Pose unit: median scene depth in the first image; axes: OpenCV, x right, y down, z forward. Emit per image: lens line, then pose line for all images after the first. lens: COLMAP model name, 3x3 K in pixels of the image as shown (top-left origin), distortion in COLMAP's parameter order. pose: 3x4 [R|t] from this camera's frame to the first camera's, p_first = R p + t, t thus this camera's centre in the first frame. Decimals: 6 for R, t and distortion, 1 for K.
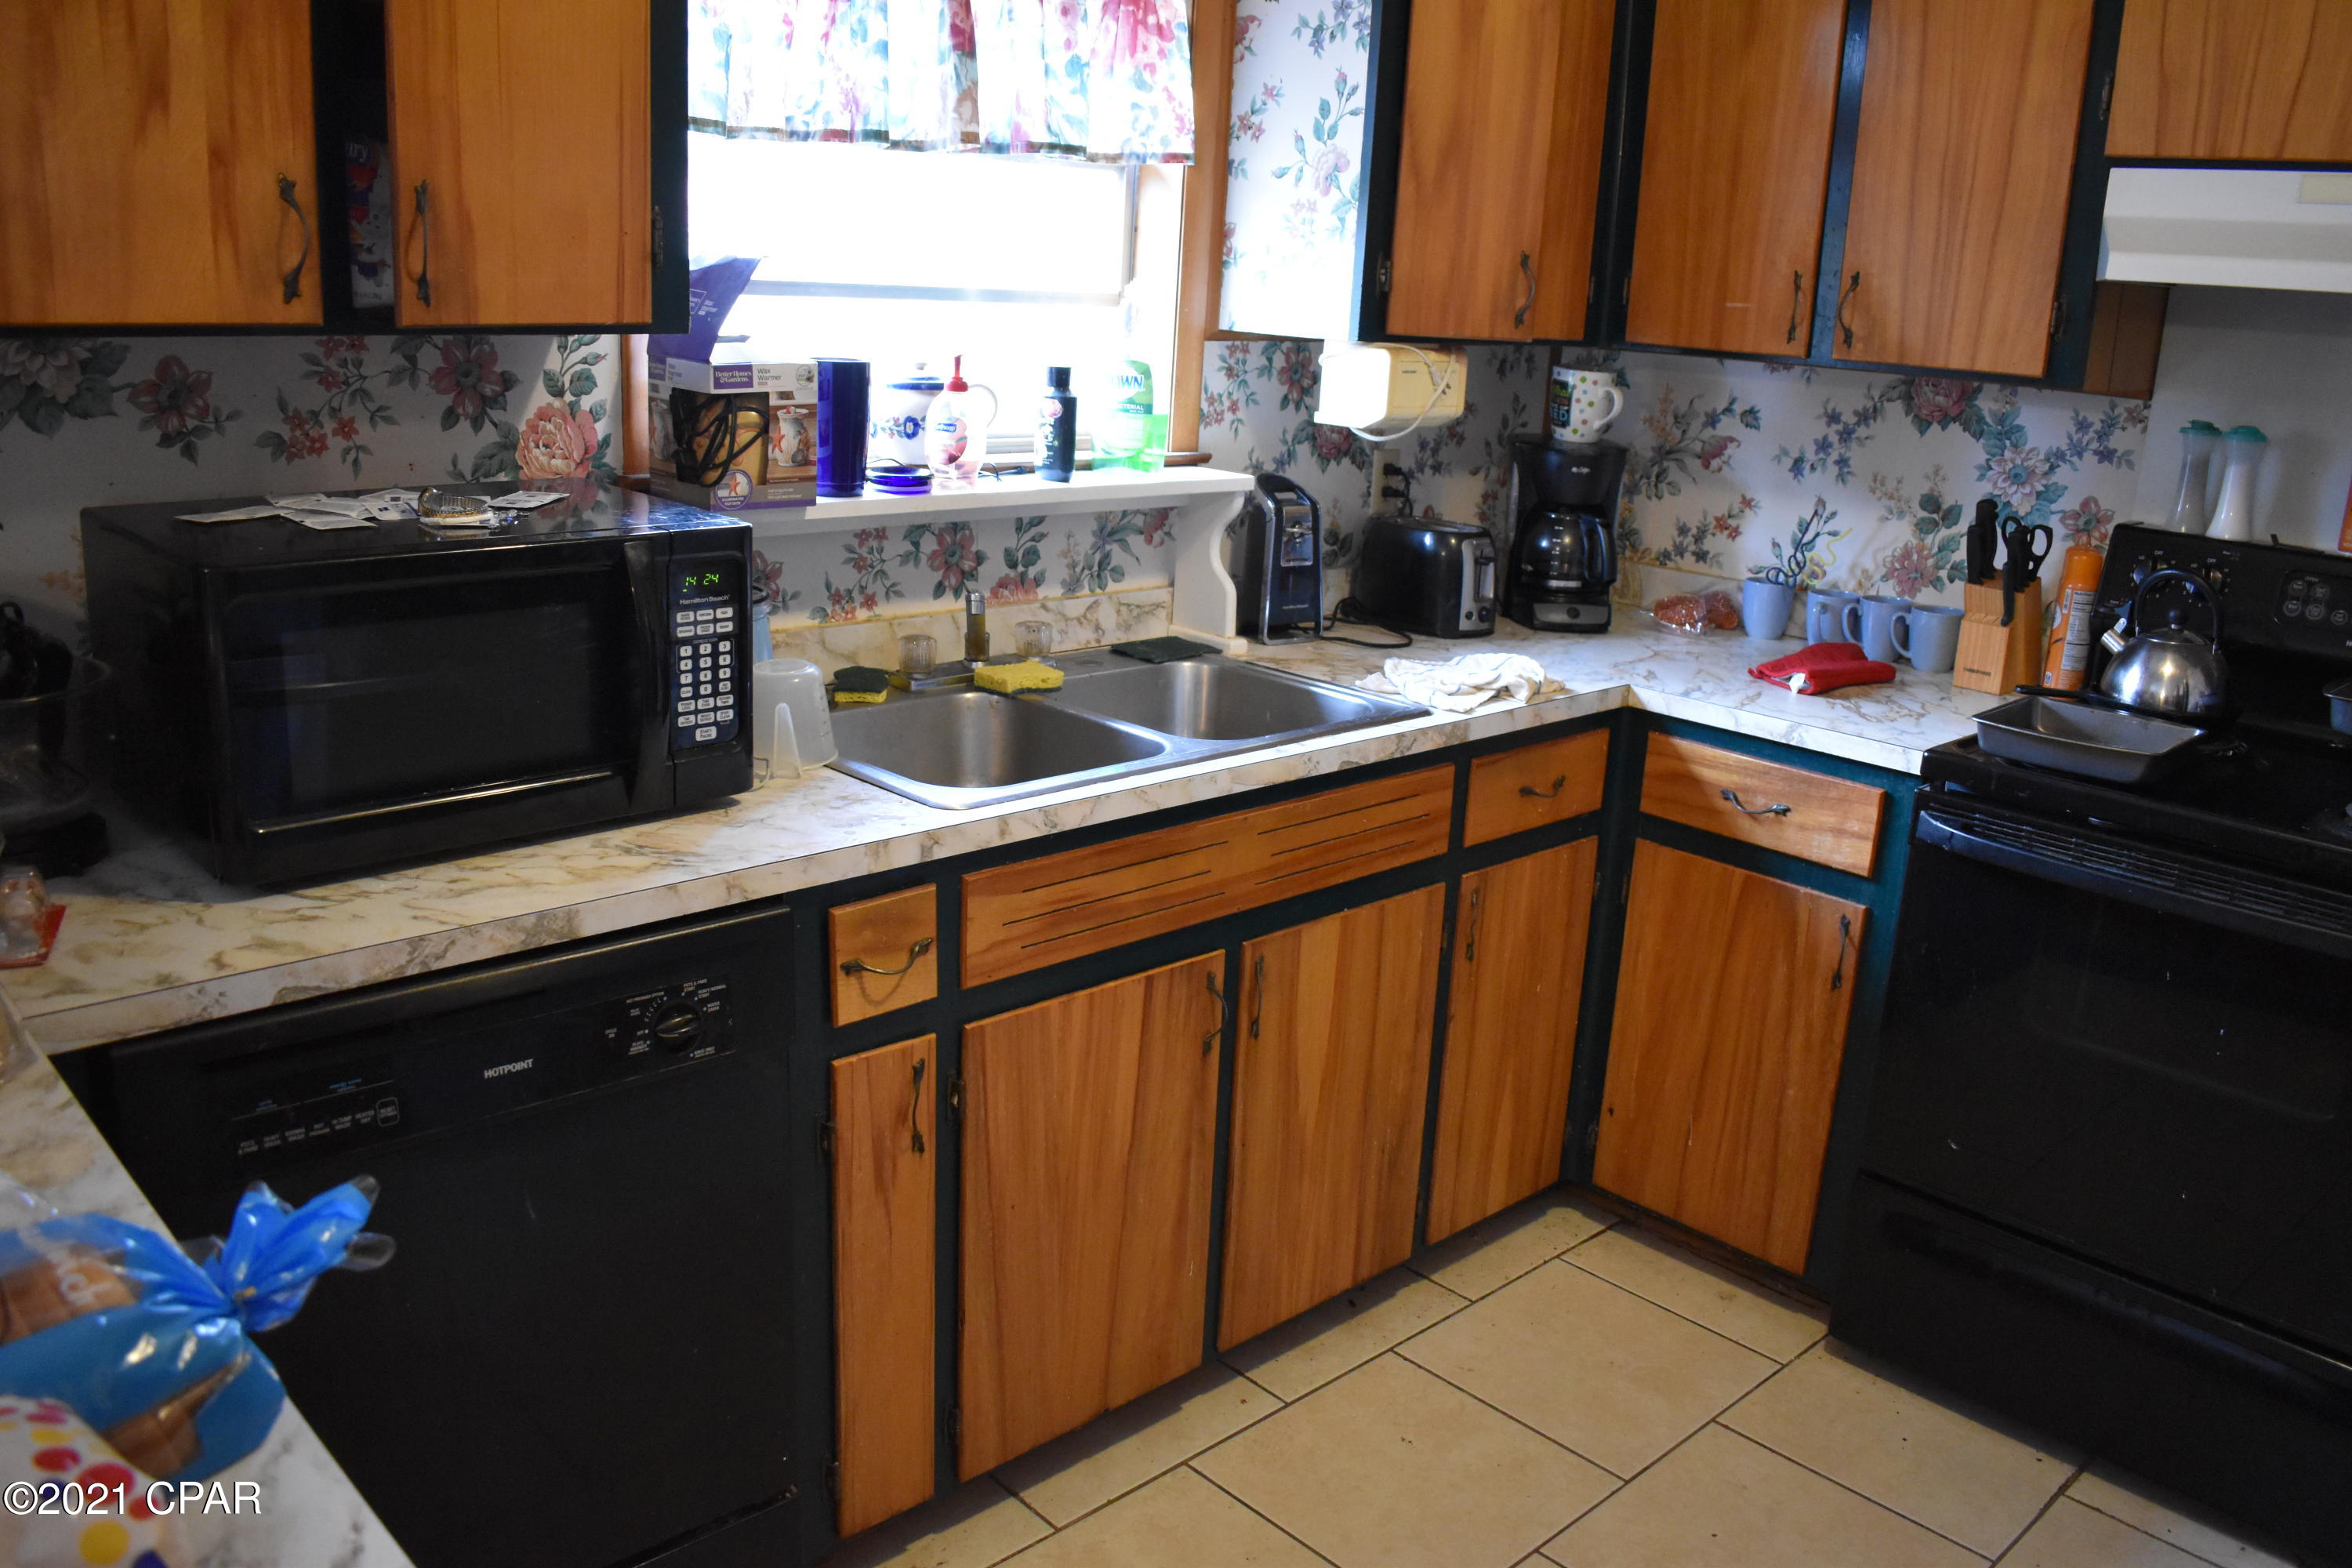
lens RADIAL K [[1833.9, 0, 1174.5], [0, 1833.9, 775.0], [0, 0, 1]] dist [-0.093450, 0.002645]
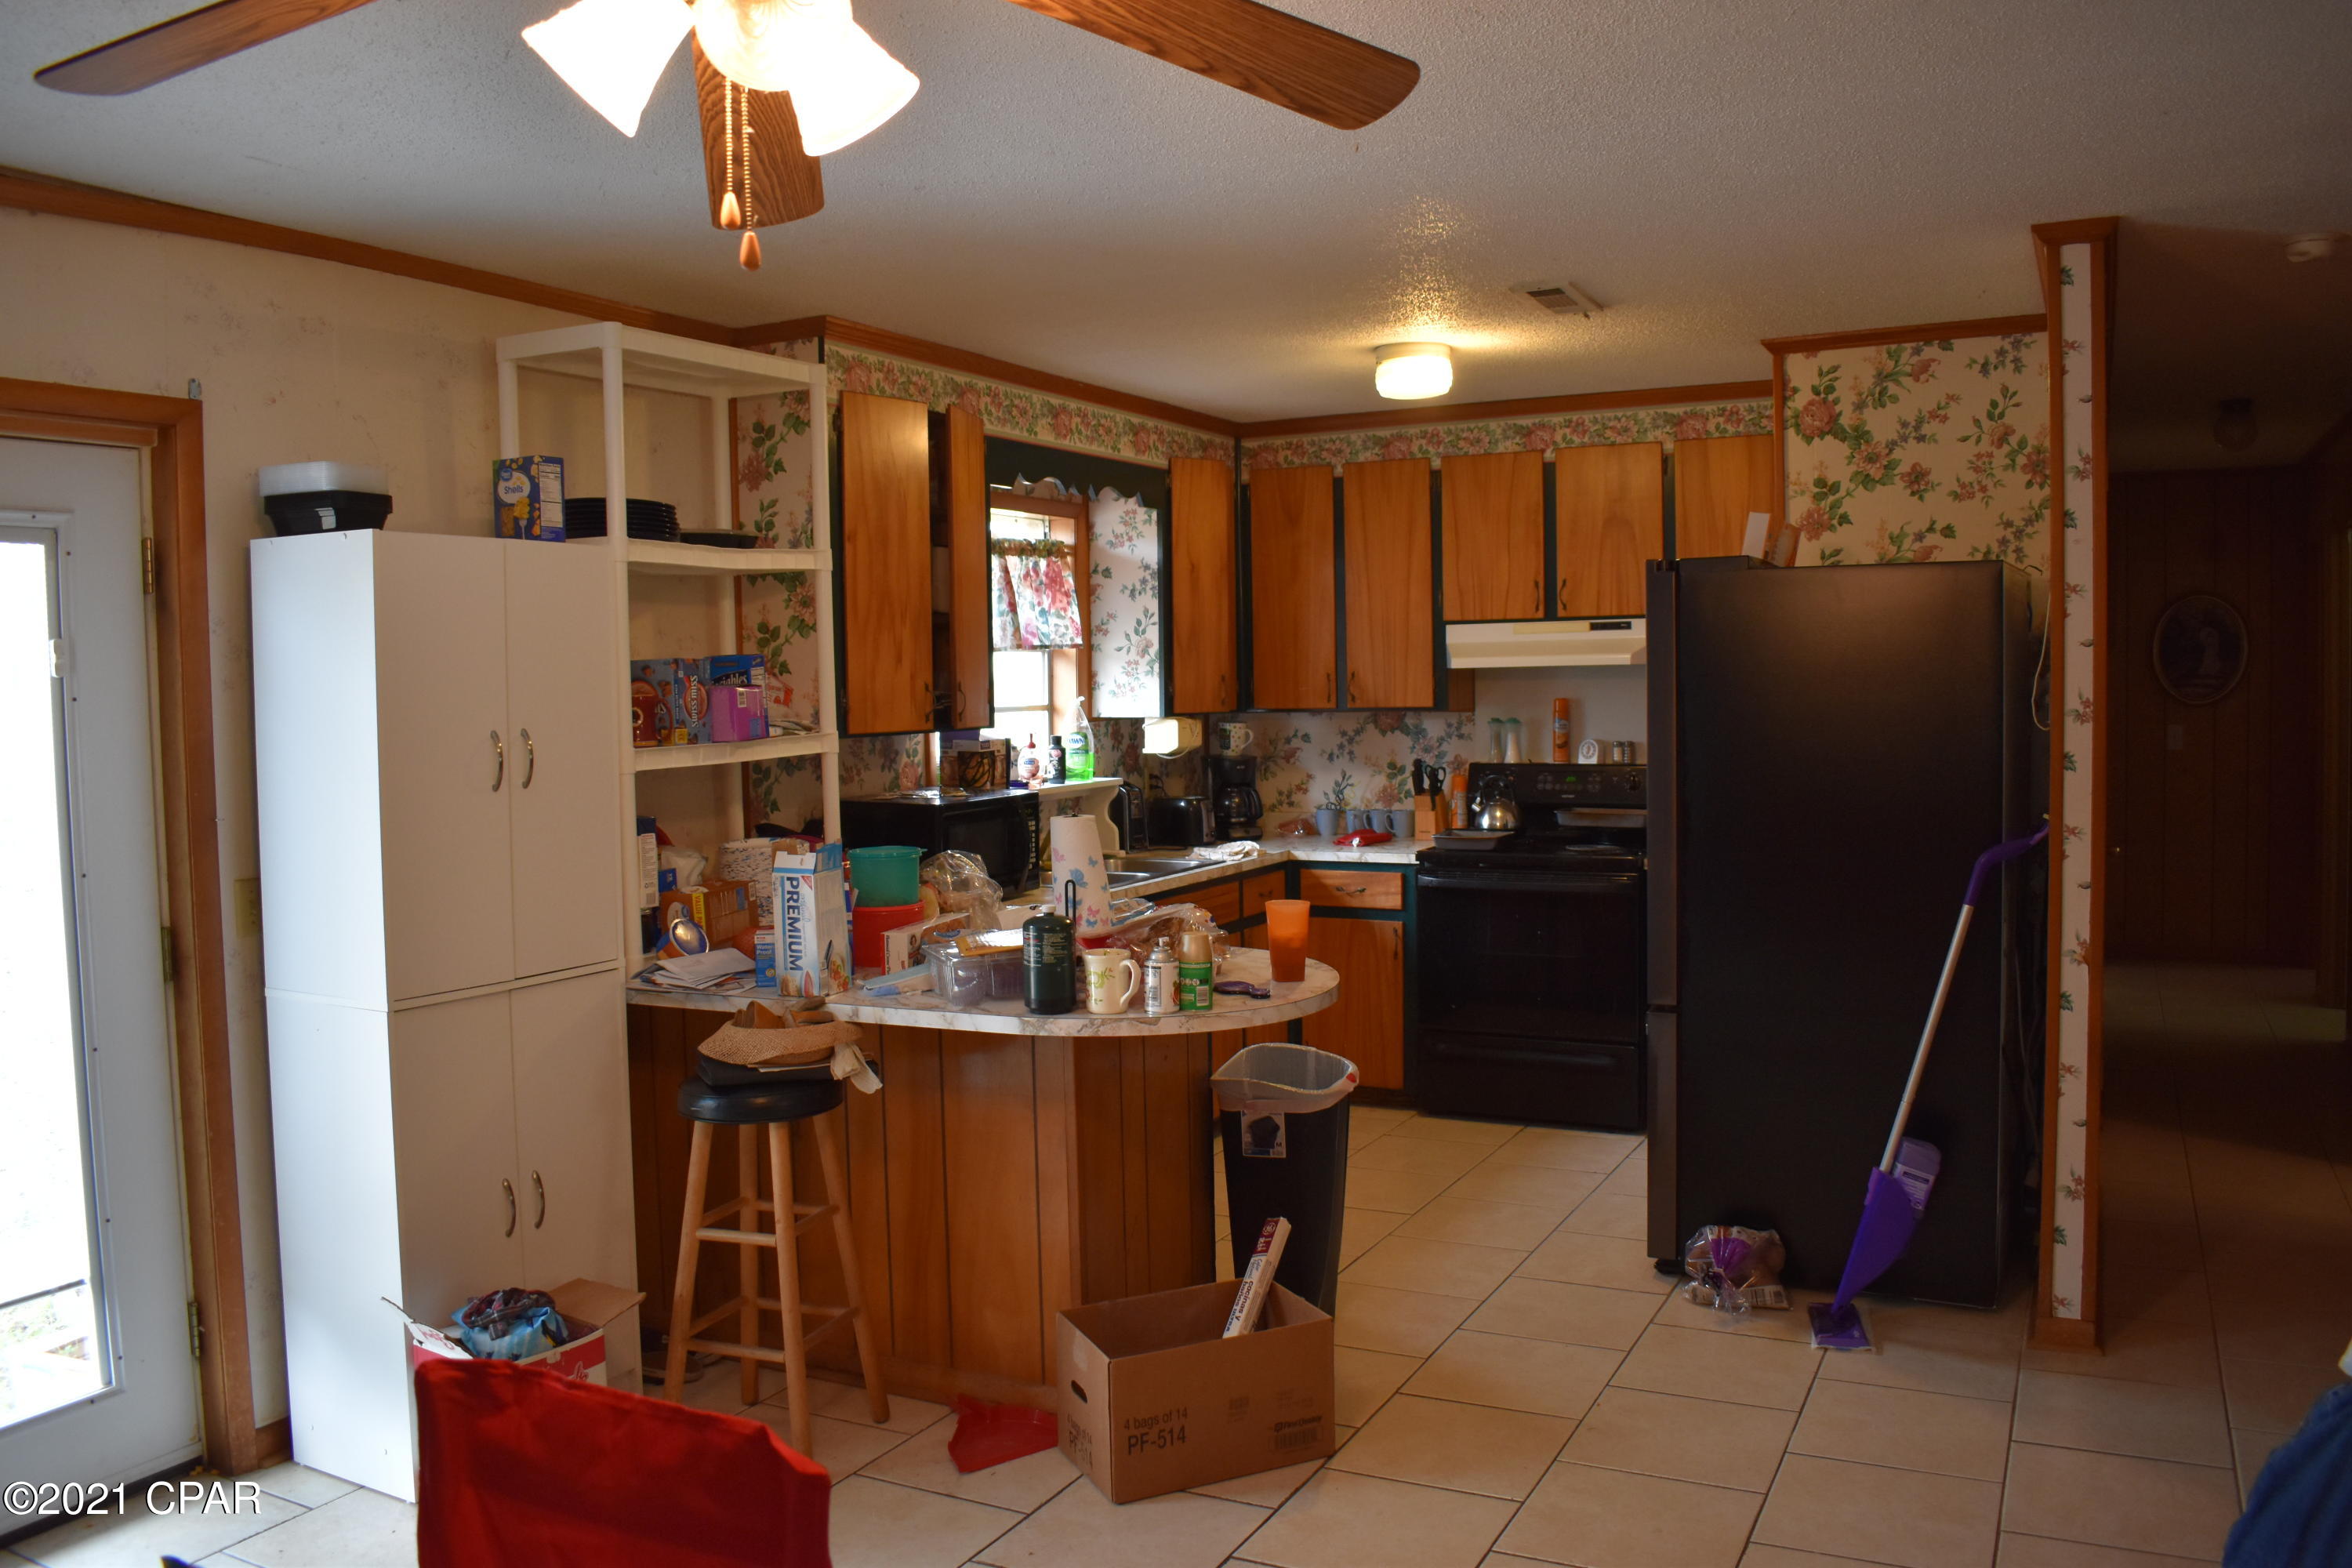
lens RADIAL K [[1833.9, 0, 1174.5], [0, 1833.9, 775.0], [0, 0, 1]] dist [-0.093450, 0.002645]
pose [[0.942492, -0.083872, 0.323535, -0.650322], [0.148515, 0.972282, -0.180588, 0.262201], [-0.299421, 0.218252, 0.928823, -1.176466]]
